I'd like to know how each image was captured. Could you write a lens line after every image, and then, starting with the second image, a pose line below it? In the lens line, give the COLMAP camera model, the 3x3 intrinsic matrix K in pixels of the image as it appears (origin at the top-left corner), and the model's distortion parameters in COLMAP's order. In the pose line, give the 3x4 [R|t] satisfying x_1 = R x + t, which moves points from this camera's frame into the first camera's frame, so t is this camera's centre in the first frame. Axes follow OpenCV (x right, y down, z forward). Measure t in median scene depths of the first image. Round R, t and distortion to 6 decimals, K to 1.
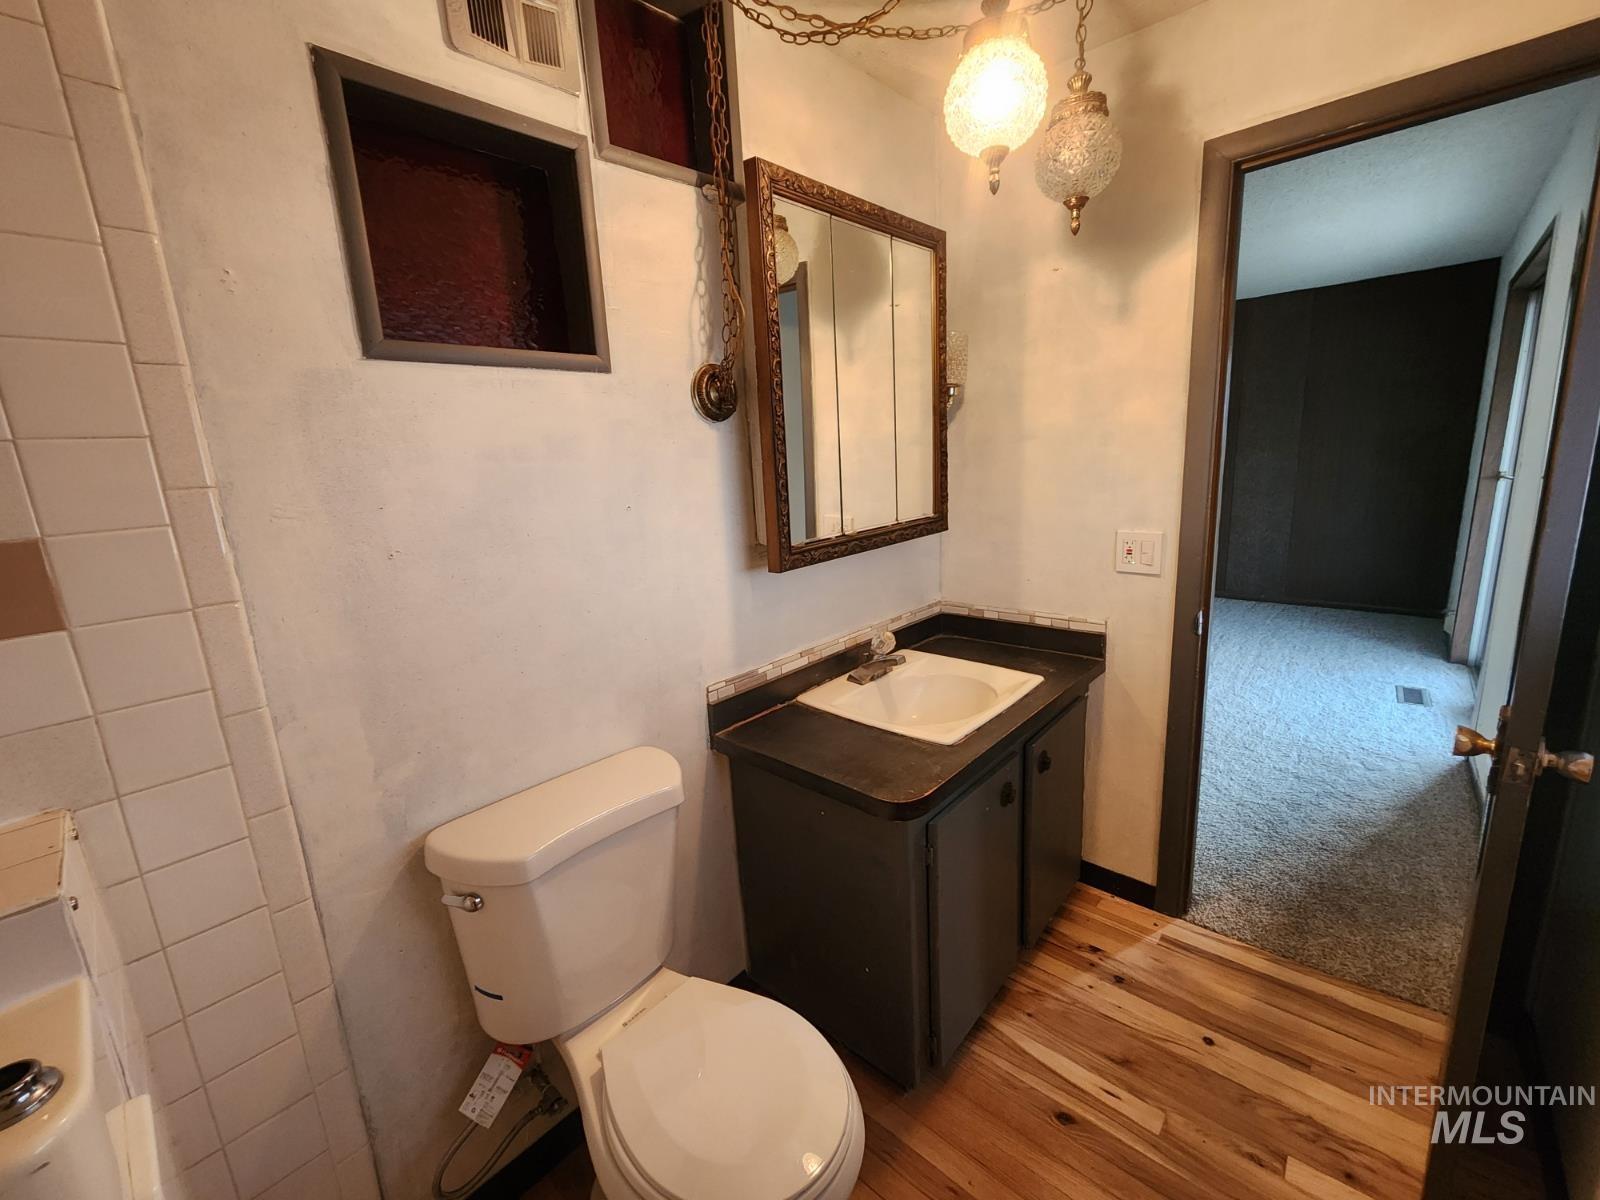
lens RADIAL K [[662.5, 0, 799.5], [0, 662.5, 596.3], [0, 0, 1]] dist [-0.000707, -0.000213]
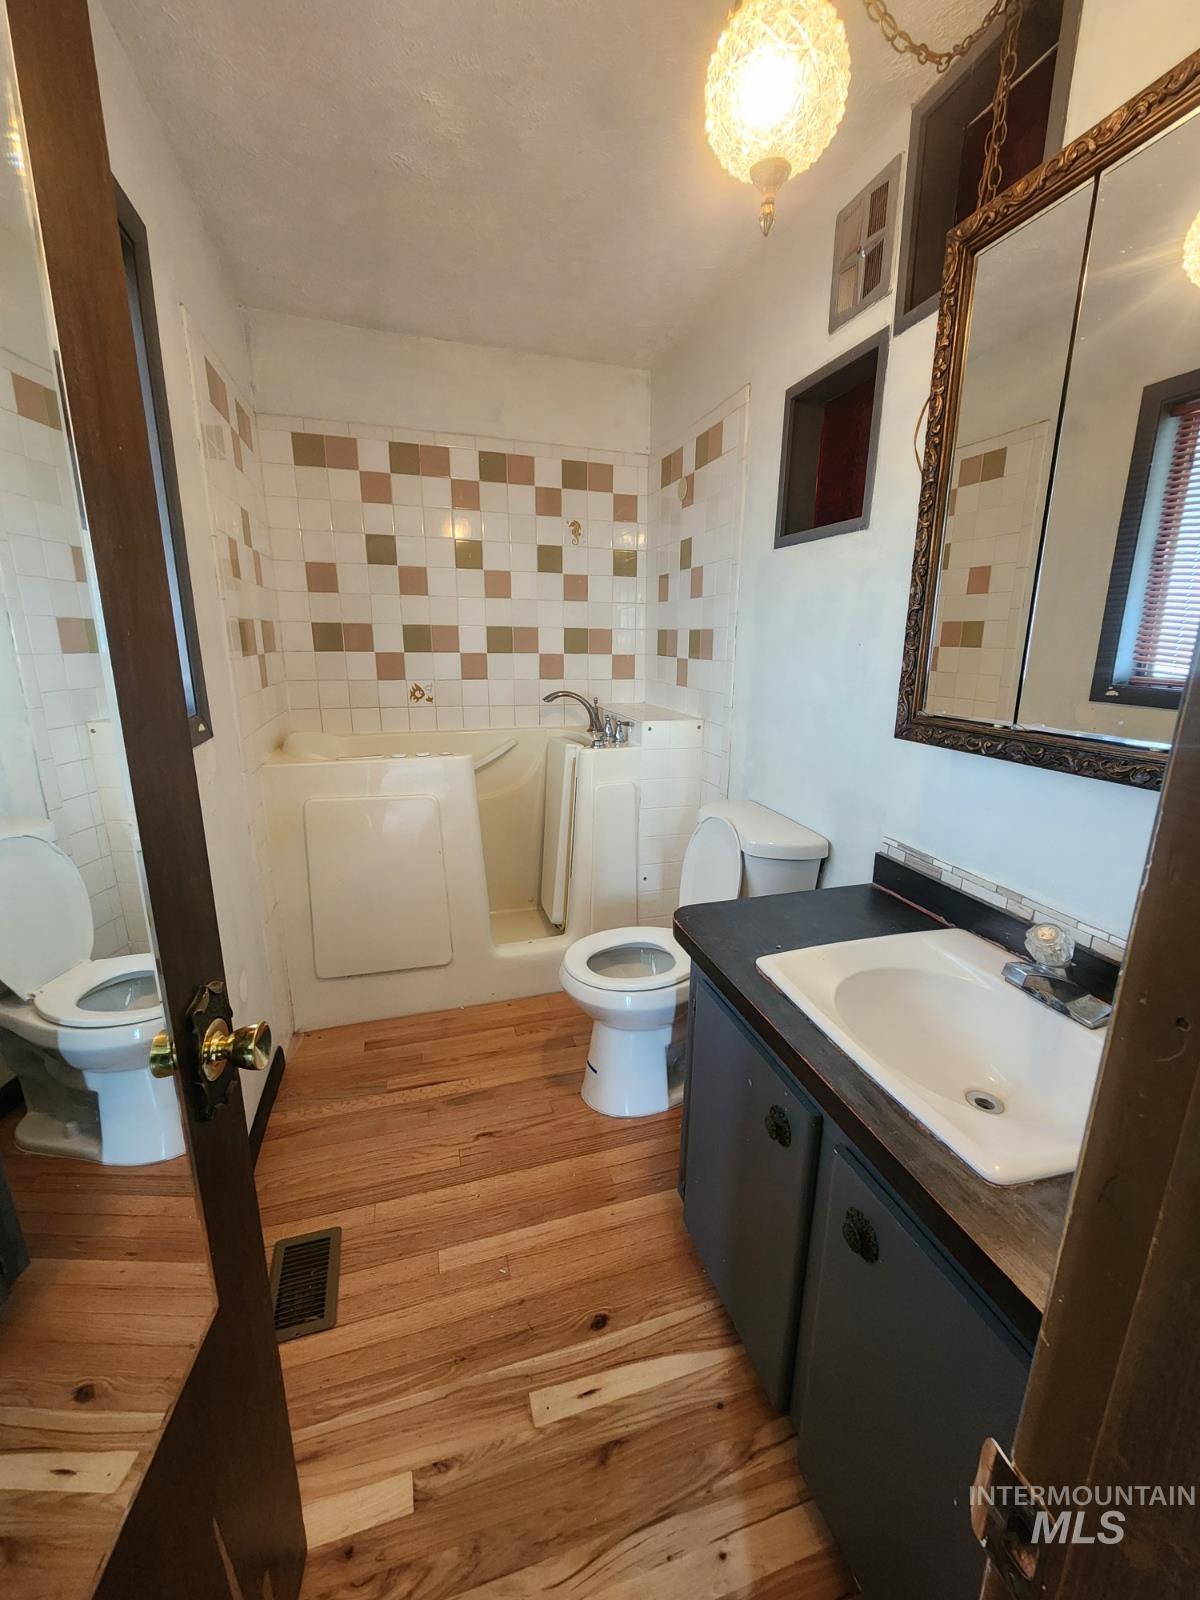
lens RADIAL K [[662.5, 0, 604.9], [0, 662.5, 798.6], [0, 0, 1]] dist [-0.000707, -0.000213]
pose [[-0.515807, 0.263246, -0.815258, 0.927952], [-0.155456, 0.907062, 0.391245, -0.253404], [0.842482, 0.328543, -0.426946, 1.110518]]
